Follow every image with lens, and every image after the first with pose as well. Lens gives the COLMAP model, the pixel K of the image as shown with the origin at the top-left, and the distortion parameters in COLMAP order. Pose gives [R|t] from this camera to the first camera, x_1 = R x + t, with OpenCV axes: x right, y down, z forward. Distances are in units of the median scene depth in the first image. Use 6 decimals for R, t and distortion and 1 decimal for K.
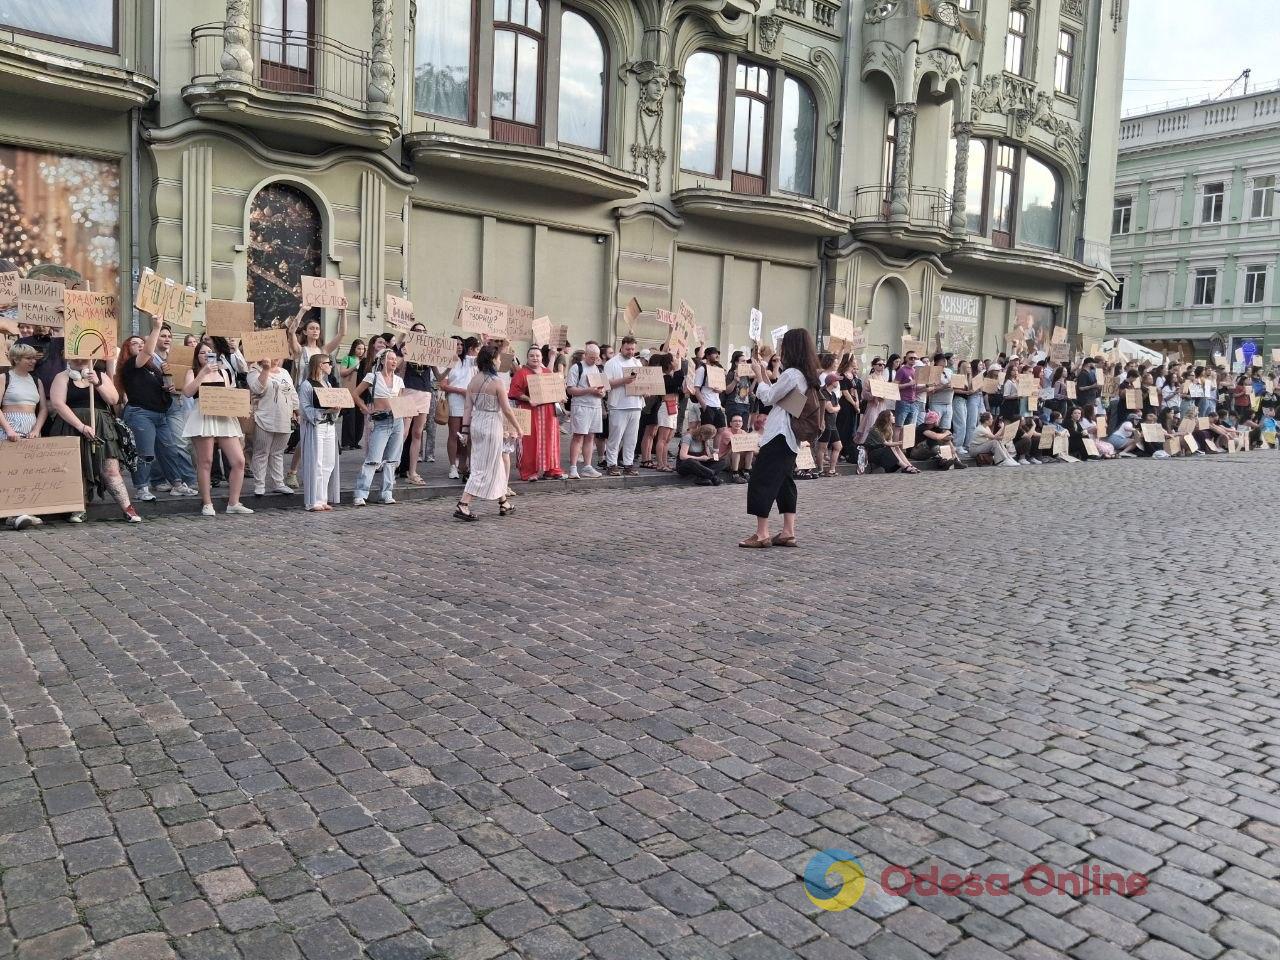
lens RADIAL K [[1013.1, 0, 640.0], [0, 1013.1, 480.0], [0, 0, 1]] dist [0.019608, -0.034395]
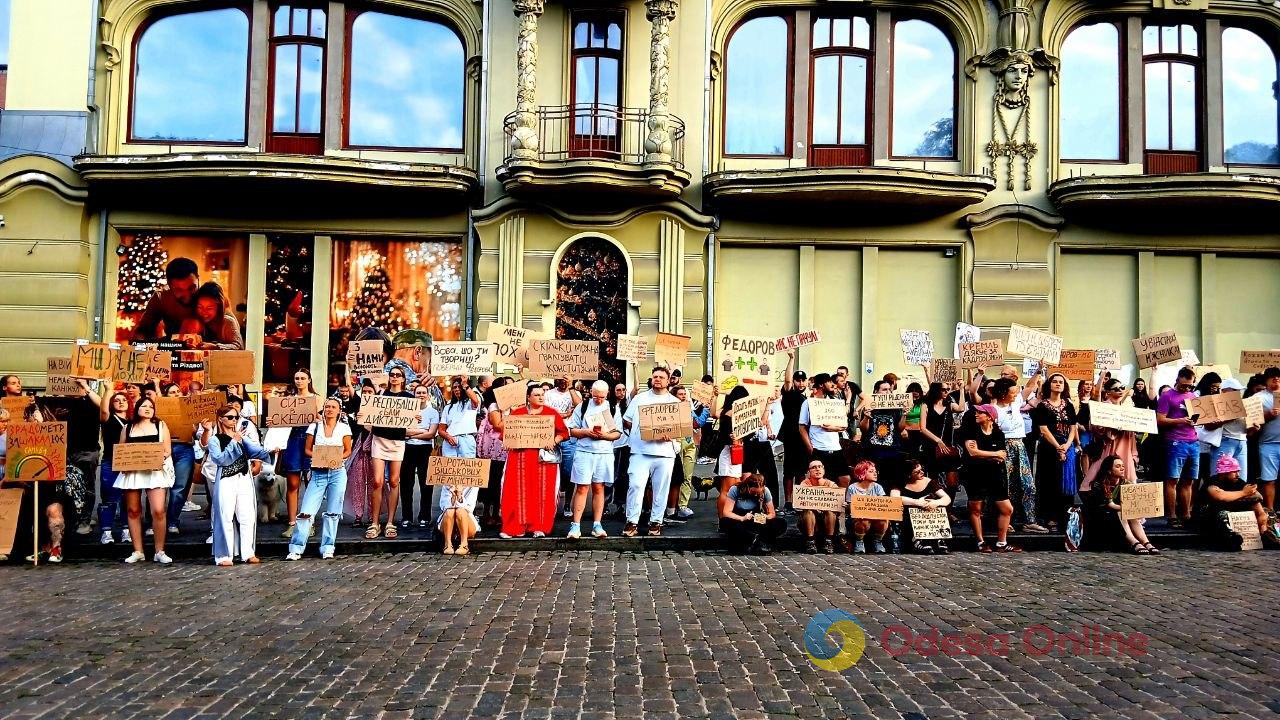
lens RADIAL K [[955.4, 0, 645.1], [0, 955.4, 356.4], [0, 0, 1]] dist [0.123306, -0.206343]
pose [[0.808940, -0.055413, -0.585273, 0.225105], [-0.035303, 0.989173, -0.142448, -0.018572], [0.586830, 0.135894, 0.798225, 0.176762]]
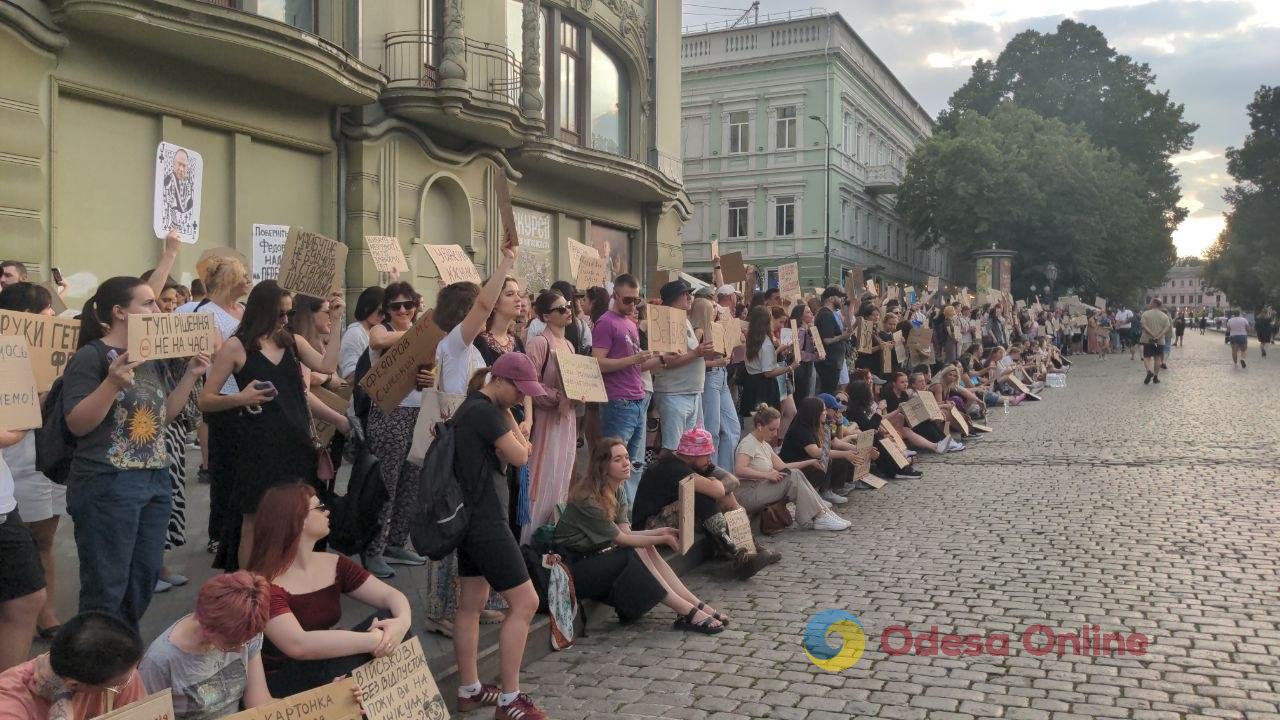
lens RADIAL K [[1006.9, 0, 633.1], [0, 1006.9, 359.7], [0, 0, 1]] dist [0.053019, -0.090497]
pose [[0.890376, -0.045238, 0.452972, 0.058538], [0.072076, 0.996508, -0.042154, -0.048710], [-0.449484, 0.070181, 0.890527, 0.415417]]
